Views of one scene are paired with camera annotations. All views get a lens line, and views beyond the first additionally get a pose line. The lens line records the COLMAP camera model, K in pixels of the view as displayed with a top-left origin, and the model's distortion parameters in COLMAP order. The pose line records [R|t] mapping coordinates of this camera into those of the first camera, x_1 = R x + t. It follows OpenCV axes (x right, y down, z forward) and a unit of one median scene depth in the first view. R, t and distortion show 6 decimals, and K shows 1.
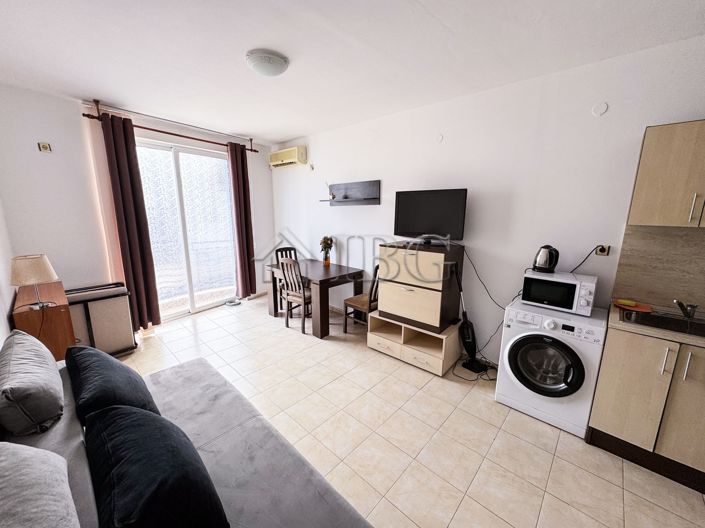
lens RADIAL K [[280.4, 0, 352.5], [0, 280.4, 264.0], [0, 0, 1]] dist [-0.000886, -0.000206]
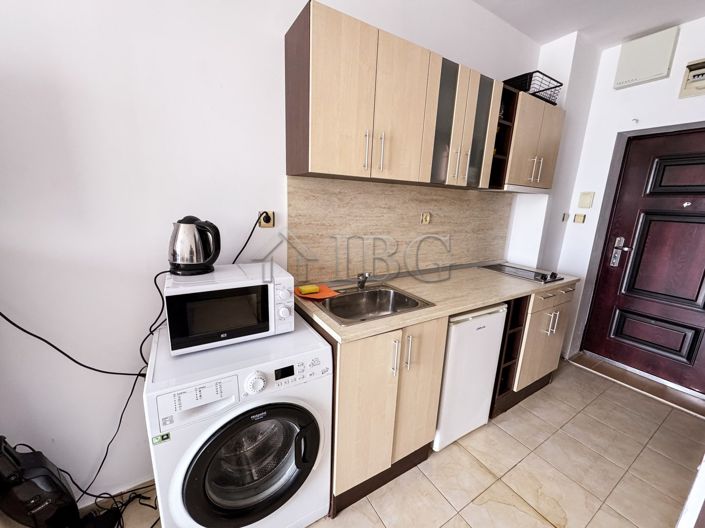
lens RADIAL K [[280.4, 0, 352.5], [0, 280.4, 264.0], [0, 0, 1]] dist [-0.000886, -0.000206]
pose [[0.270672, -0.202554, 0.941121, 0.323270], [0.156991, 0.973814, 0.164439, -0.024194], [-0.949784, 0.103238, 0.295383, 0.633141]]
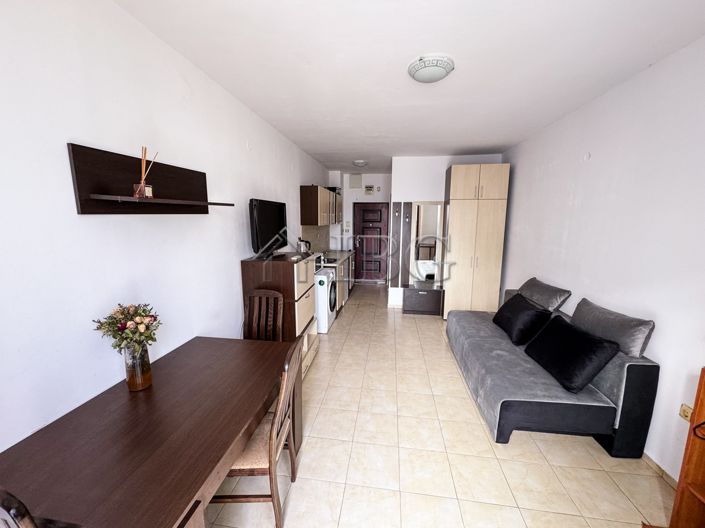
lens RADIAL K [[280.4, 0, 352.5], [0, 280.4, 264.0], [0, 0, 1]] dist [-0.000886, -0.000206]
pose [[-0.576687, -0.136392, 0.805499, -0.953830], [0.157008, 0.949083, 0.273112, -0.370401], [-0.801736, 0.283970, -0.525909, 1.796892]]
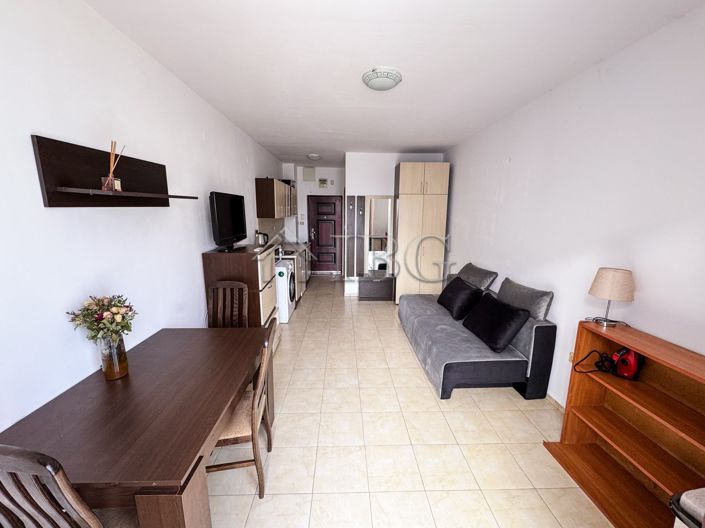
lens RADIAL K [[280.4, 0, 352.5], [0, 280.4, 264.0], [0, 0, 1]] dist [-0.000886, -0.000206]
pose [[-0.707483, -0.138943, 0.692938, -1.010302], [0.131430, 0.937513, 0.322172, -0.391743], [-0.694402, 0.319004, -0.645013, 1.888086]]
